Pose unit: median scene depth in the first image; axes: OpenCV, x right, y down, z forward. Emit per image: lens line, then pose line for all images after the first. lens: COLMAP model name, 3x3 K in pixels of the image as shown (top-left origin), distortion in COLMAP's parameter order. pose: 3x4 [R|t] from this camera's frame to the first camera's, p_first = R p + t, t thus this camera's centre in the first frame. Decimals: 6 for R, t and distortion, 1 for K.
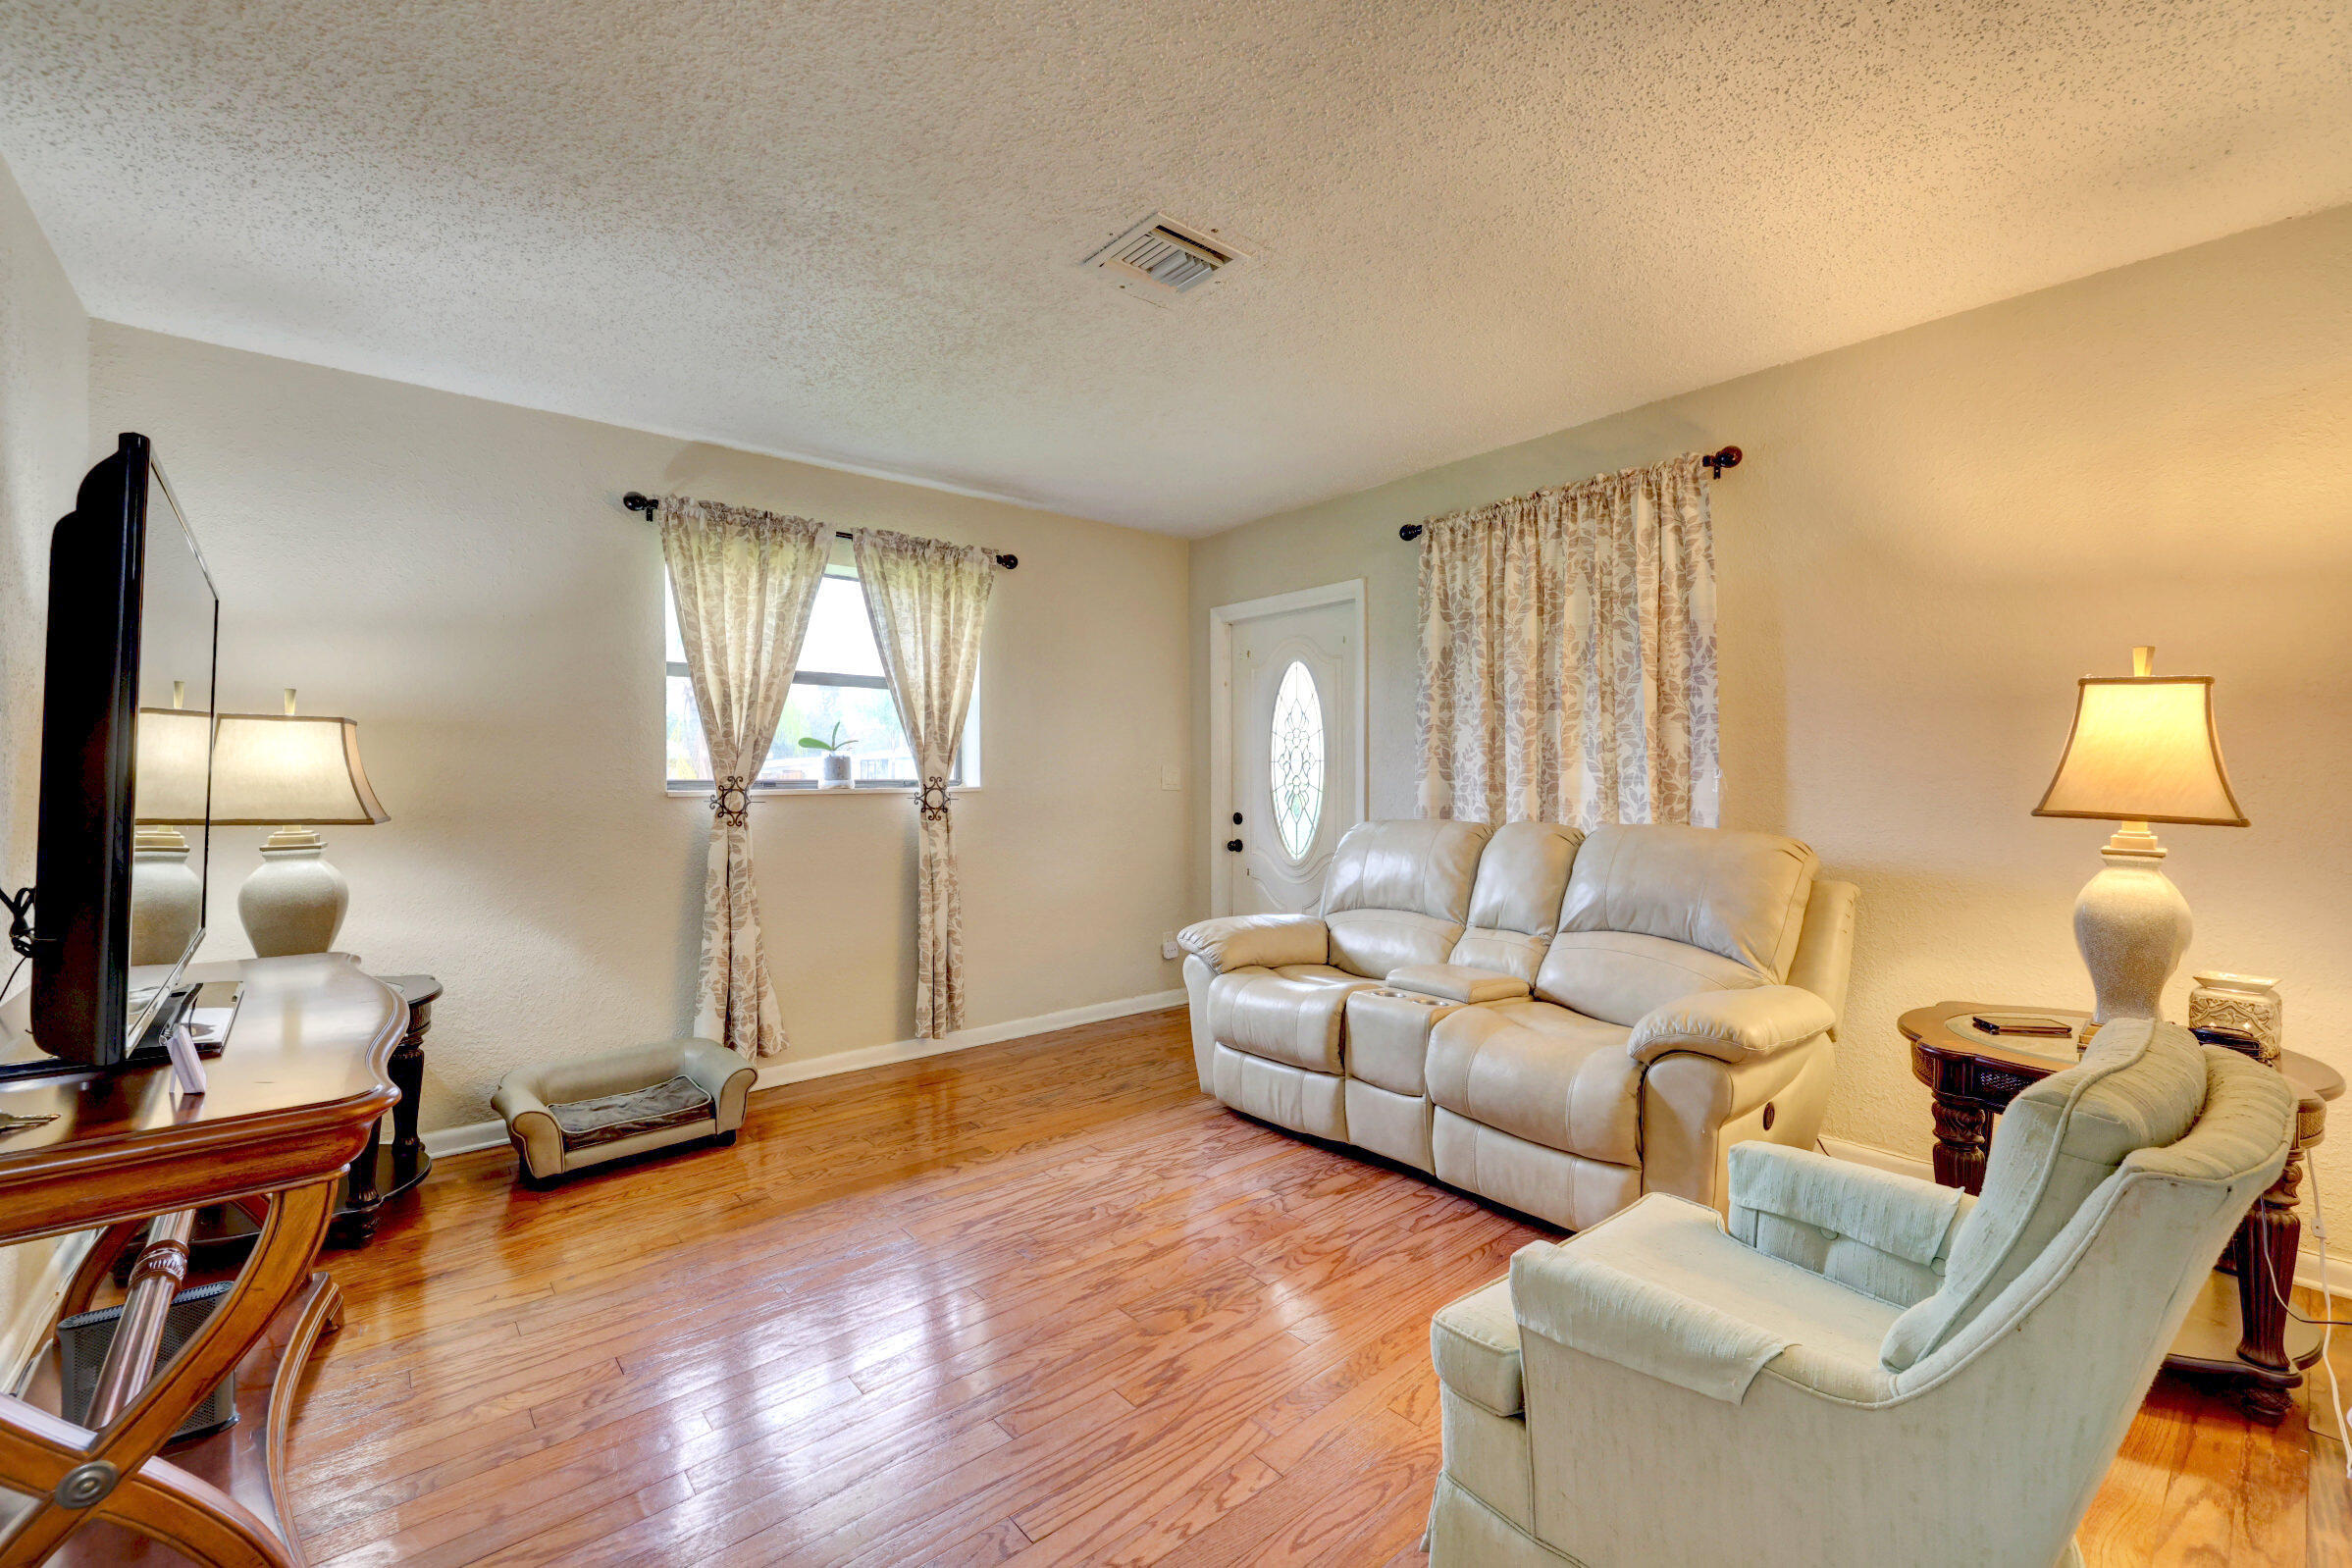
lens RADIAL K [[976.4, 0, 1176.1], [0, 976.4, 776.4], [0, 0, 1]] dist [-0.004341, -0.000331]
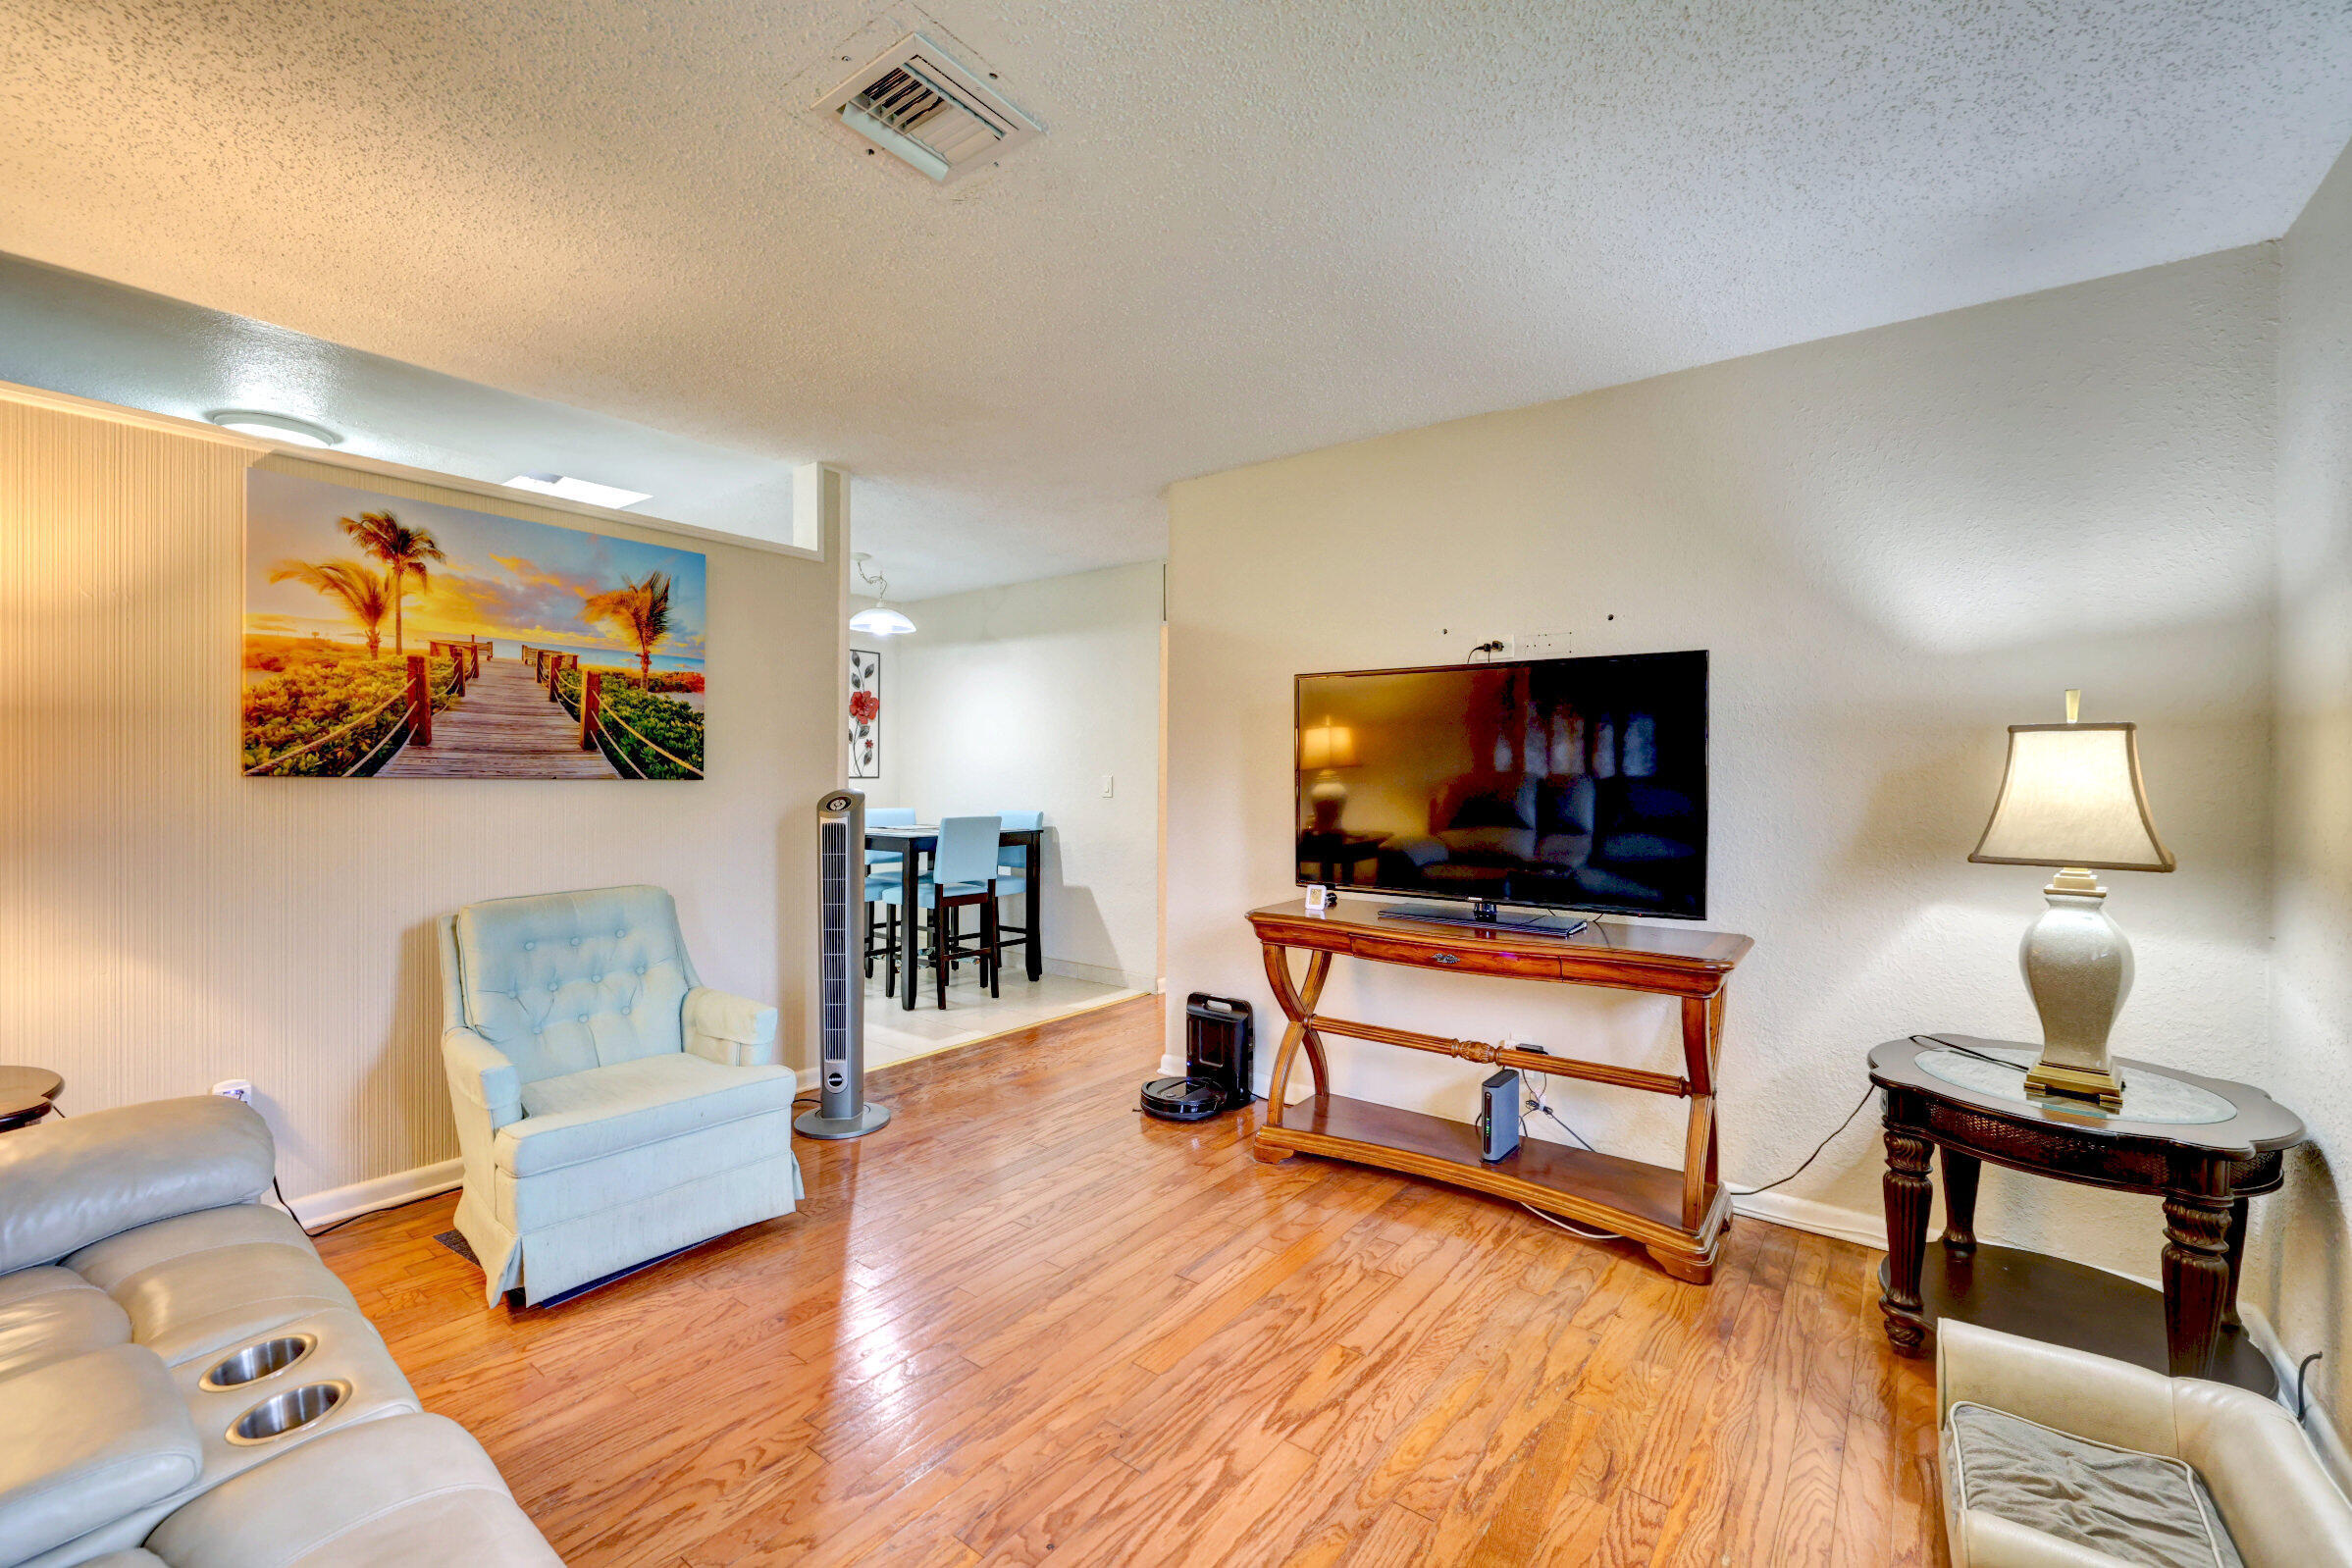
lens RADIAL K [[976.4, 0, 1172.7], [0, 976.4, 786.6], [0, 0, 1]] dist [-0.004341, -0.000331]
pose [[-0.978216, 0.000637, -0.207588, -0.036763], [-0.001095, 0.999966, 0.008230, -0.018466], [0.207586, 0.008278, -0.978182, 1.633295]]
